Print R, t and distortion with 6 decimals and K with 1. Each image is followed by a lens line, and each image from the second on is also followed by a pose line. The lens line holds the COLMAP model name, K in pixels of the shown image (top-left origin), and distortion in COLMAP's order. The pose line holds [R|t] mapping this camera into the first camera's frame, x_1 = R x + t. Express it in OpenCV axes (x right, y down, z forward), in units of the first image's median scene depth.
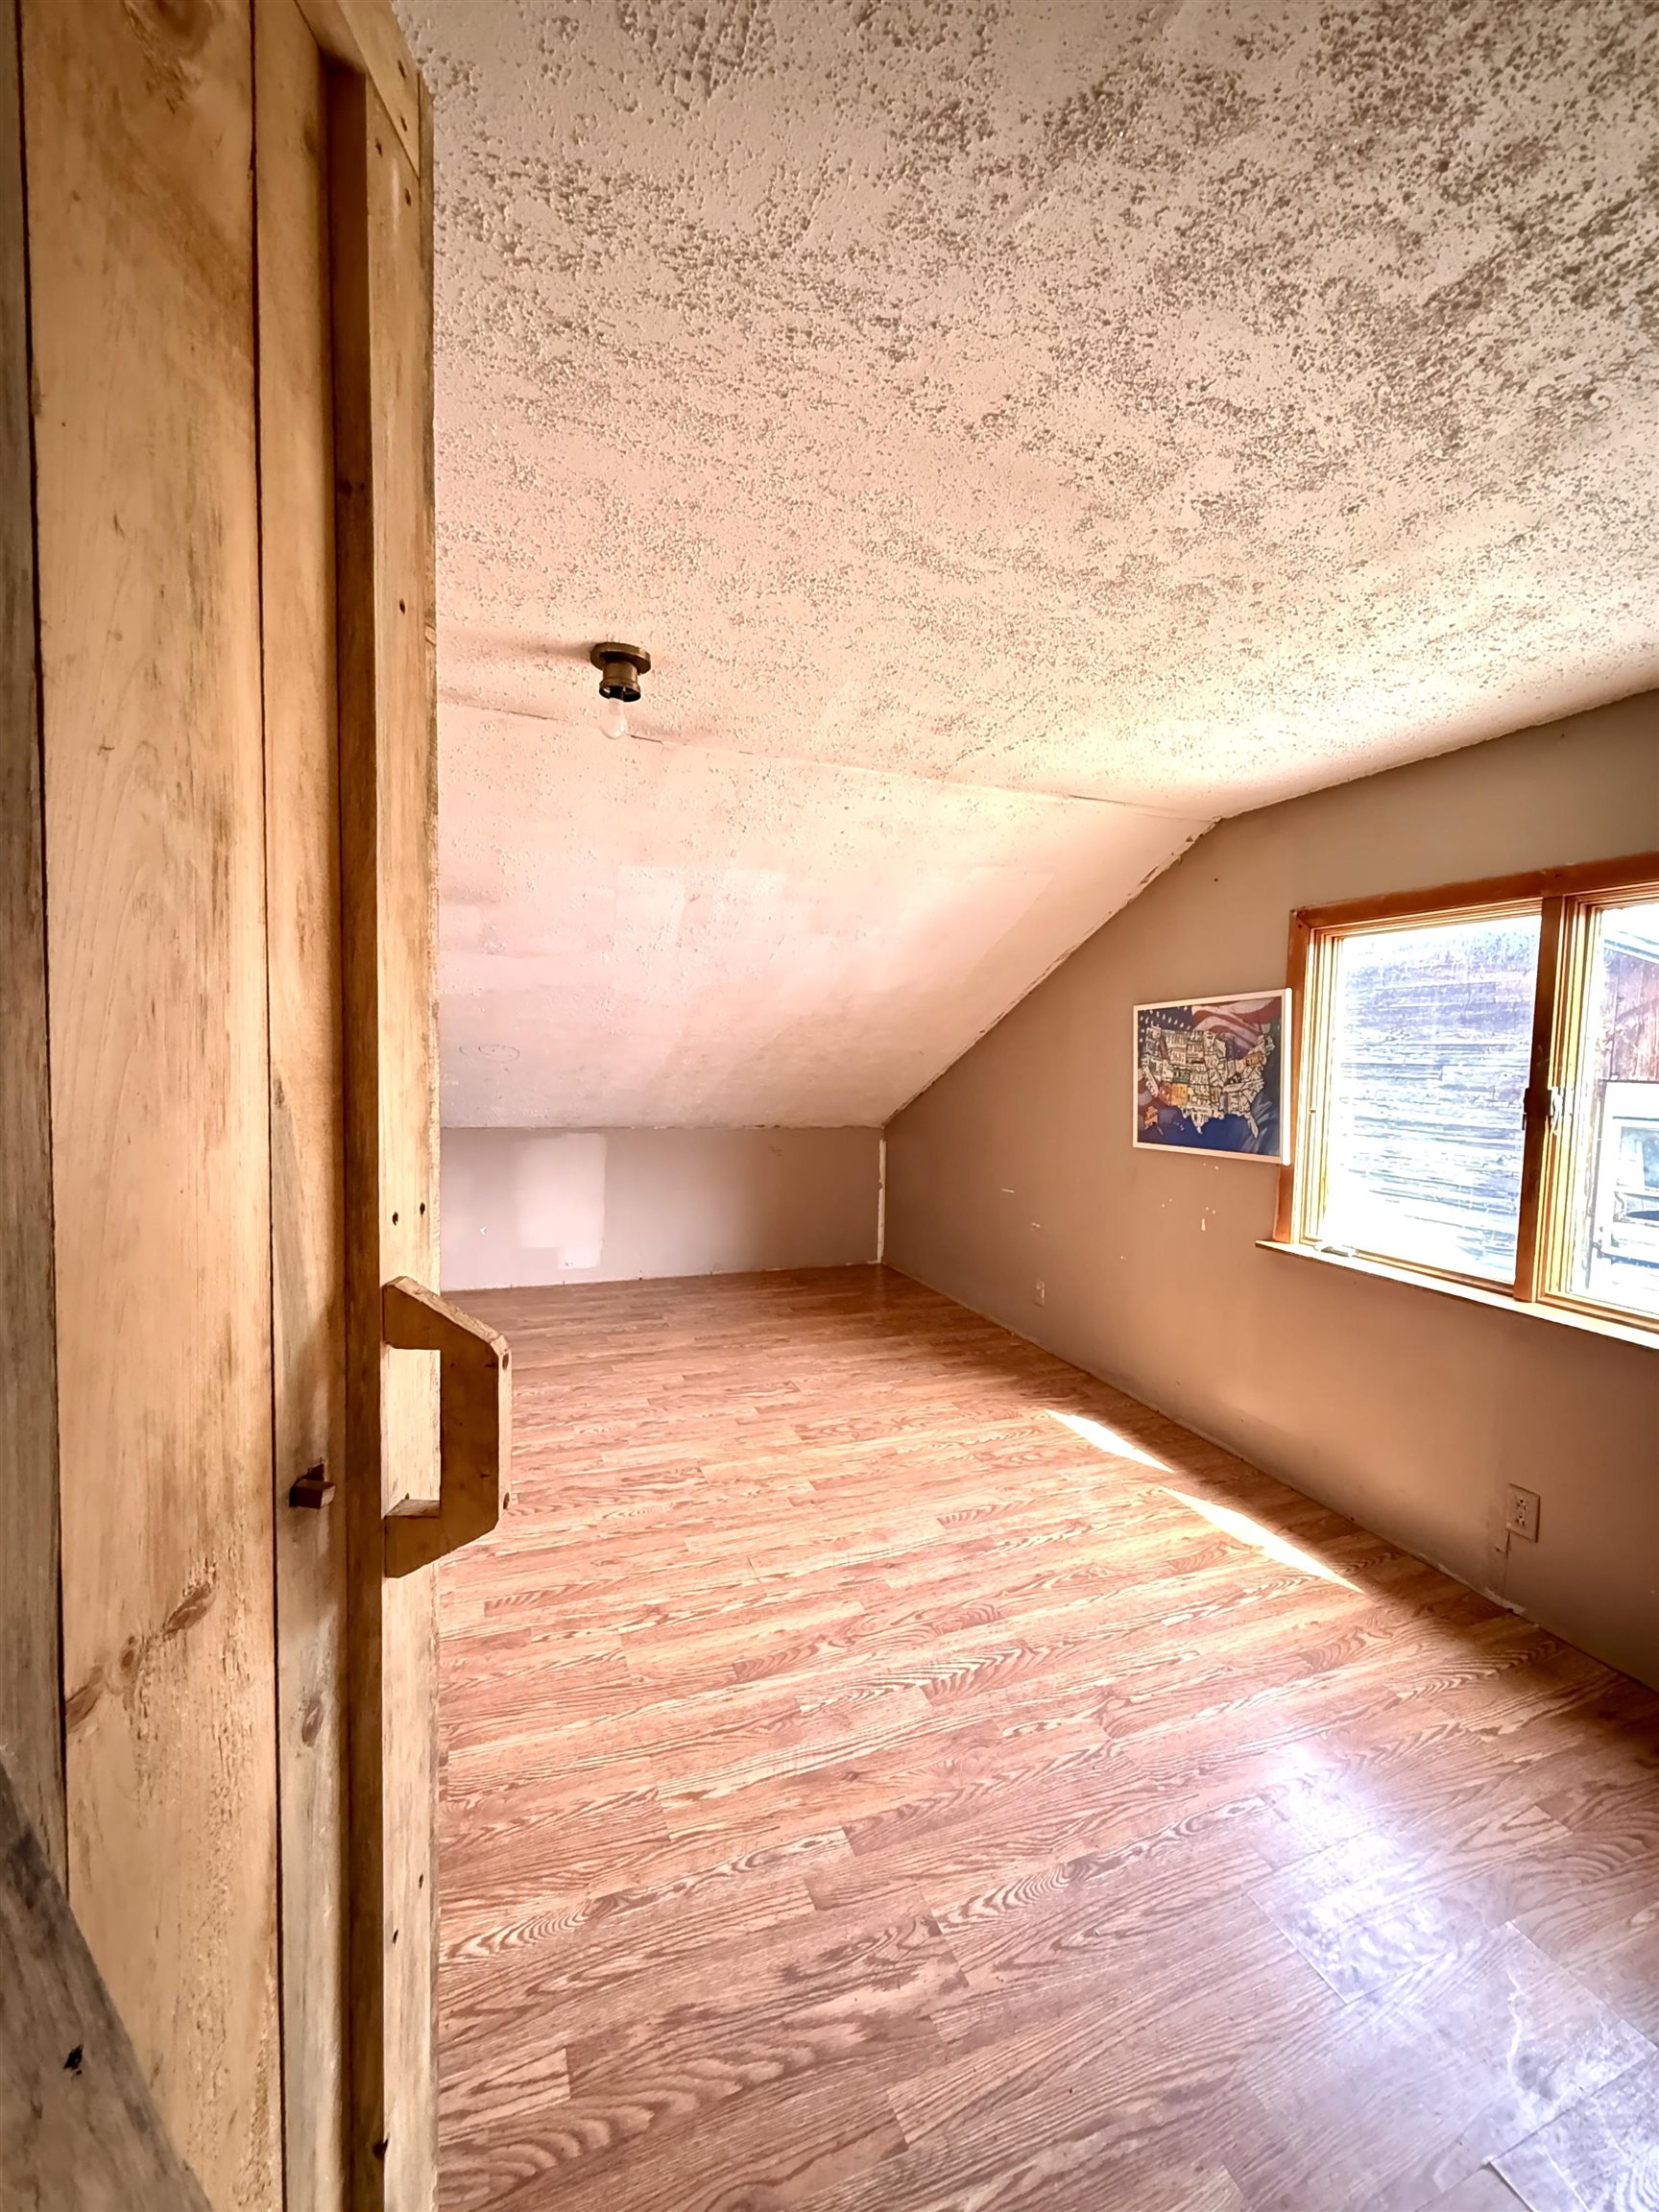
lens RADIAL K [[918.1, 0, 819.7], [0, 918.1, 1110.5], [0, 0, 1]] dist [-0.003648, 0.001252]
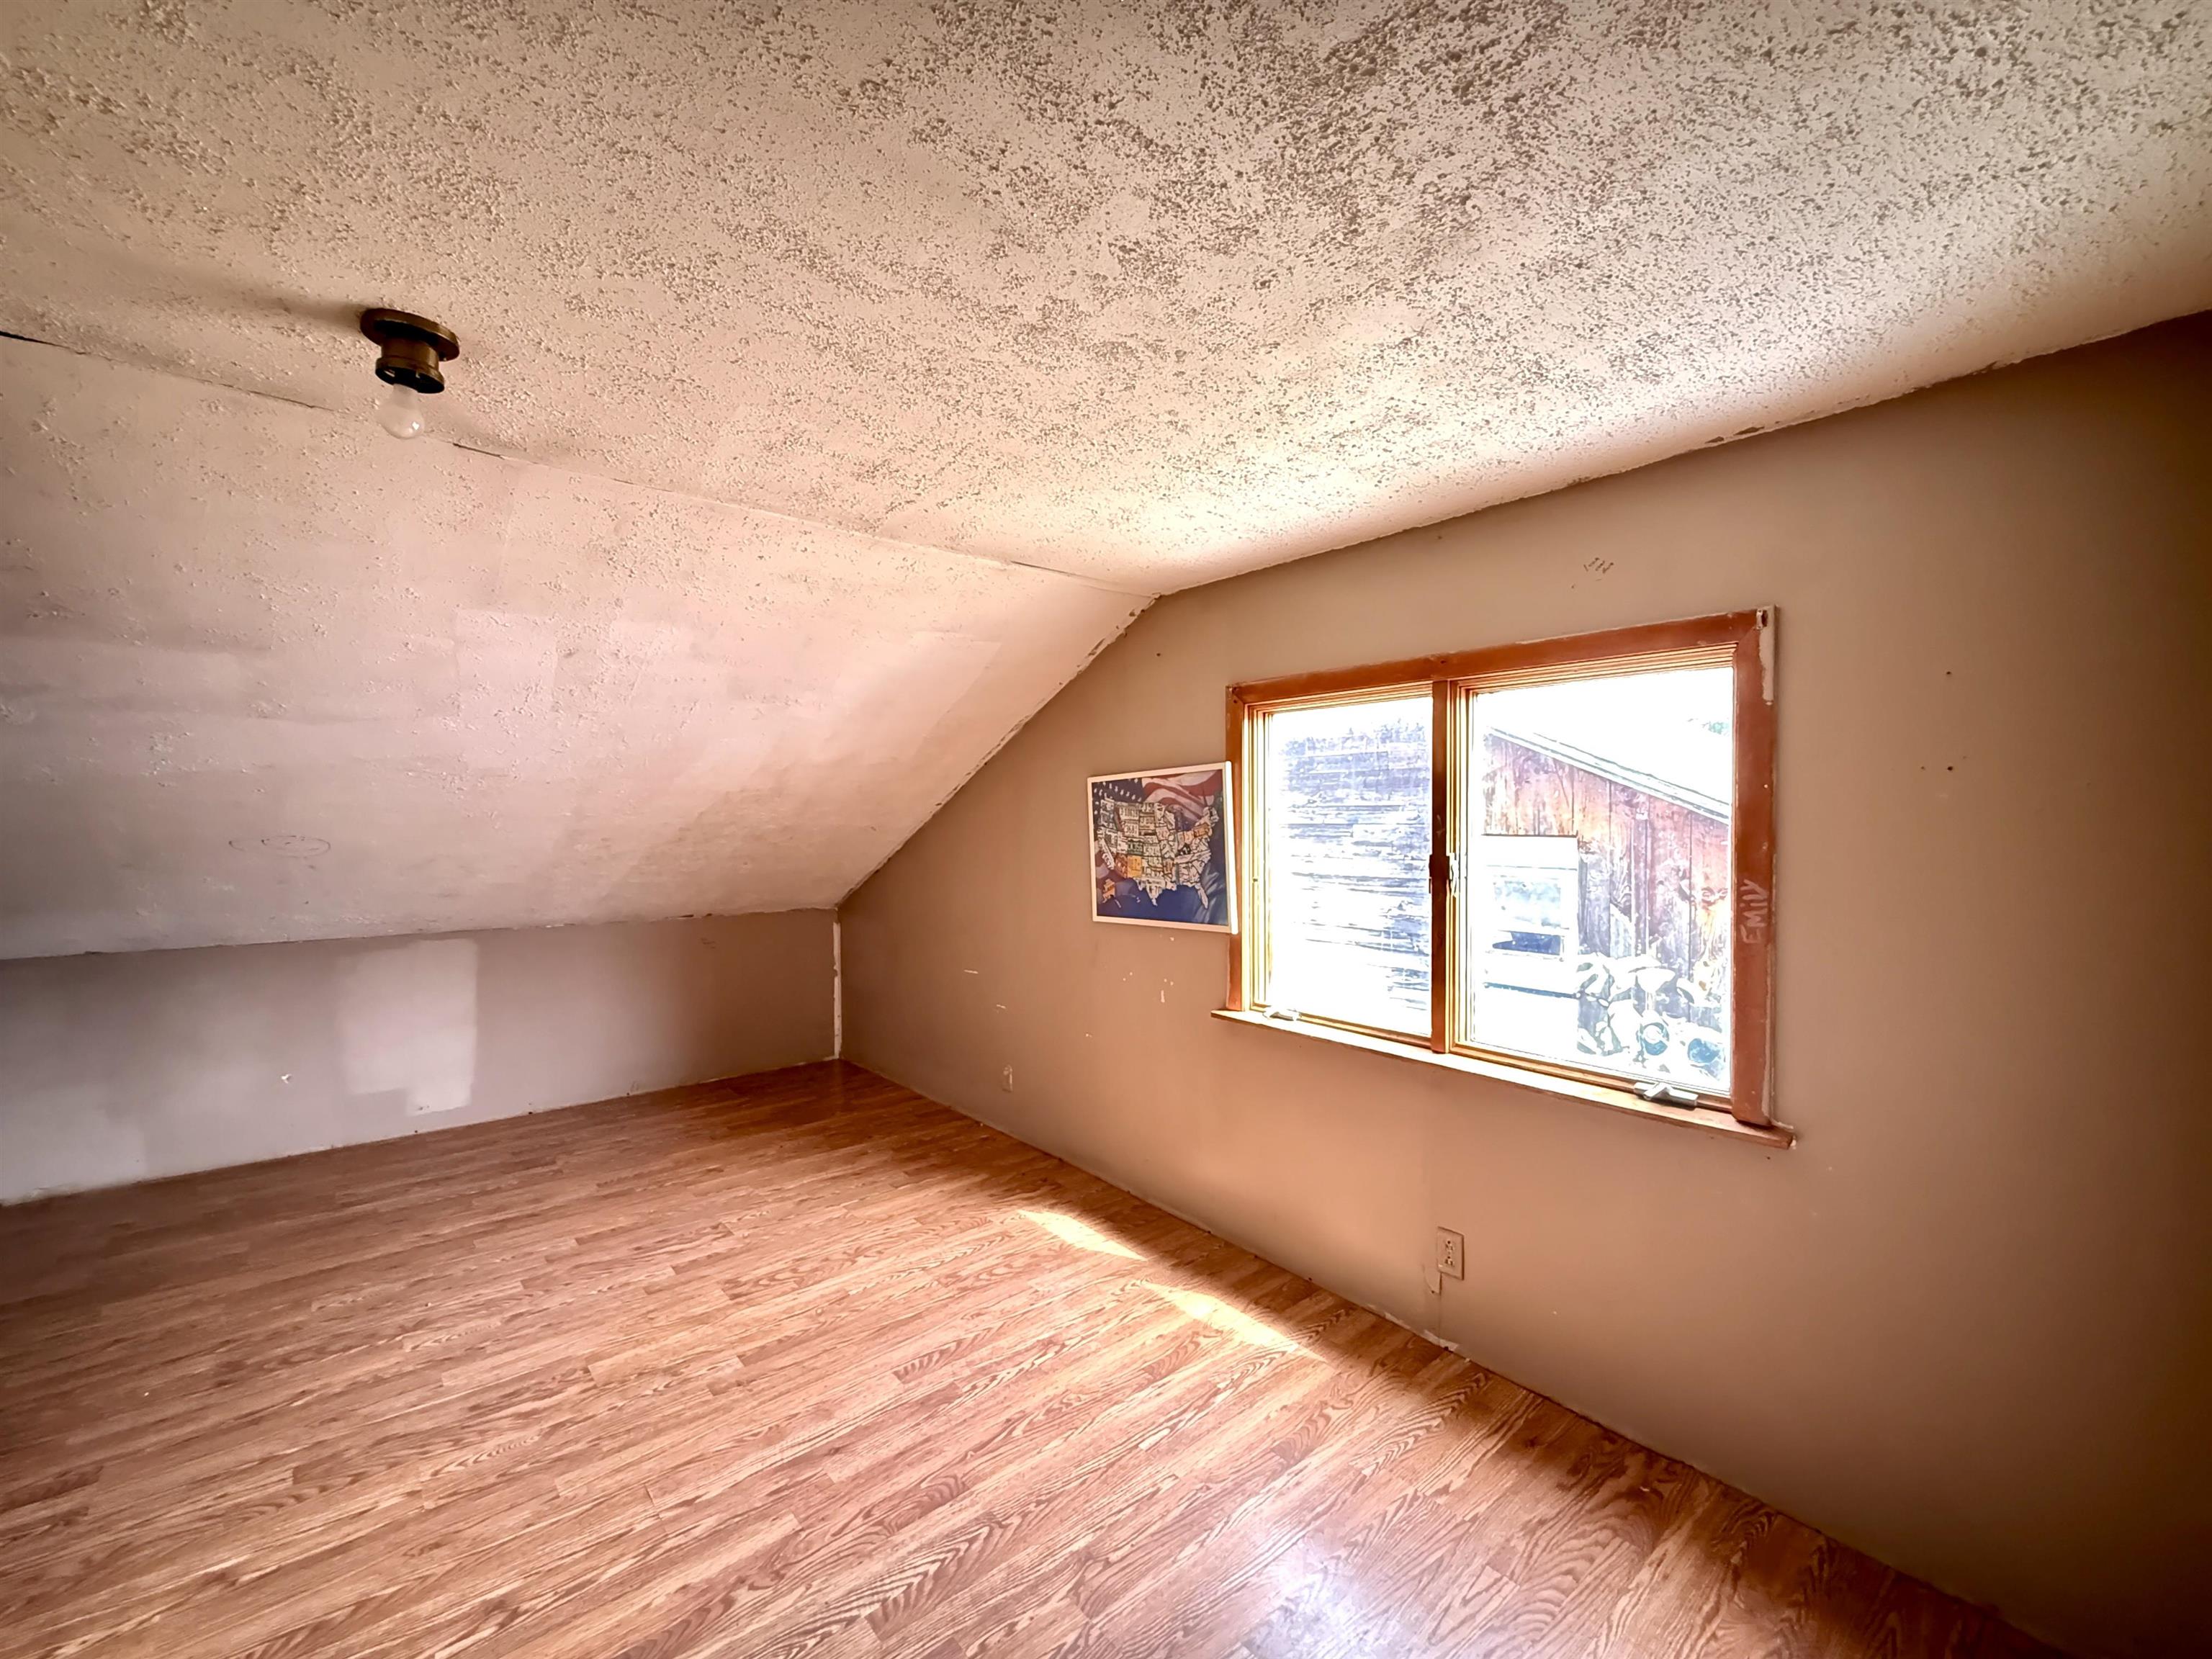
lens RADIAL K [[918.1, 0, 1109.3], [0, 918.1, 826.6], [0, 0, 1]] dist [-0.003648, 0.001252]
pose [[0.942049, -0.025812, 0.334482, 0.048931], [0.043425, 0.998030, -0.045284, -0.024312], [-0.332654, 0.057185, 0.941314, 0.098718]]
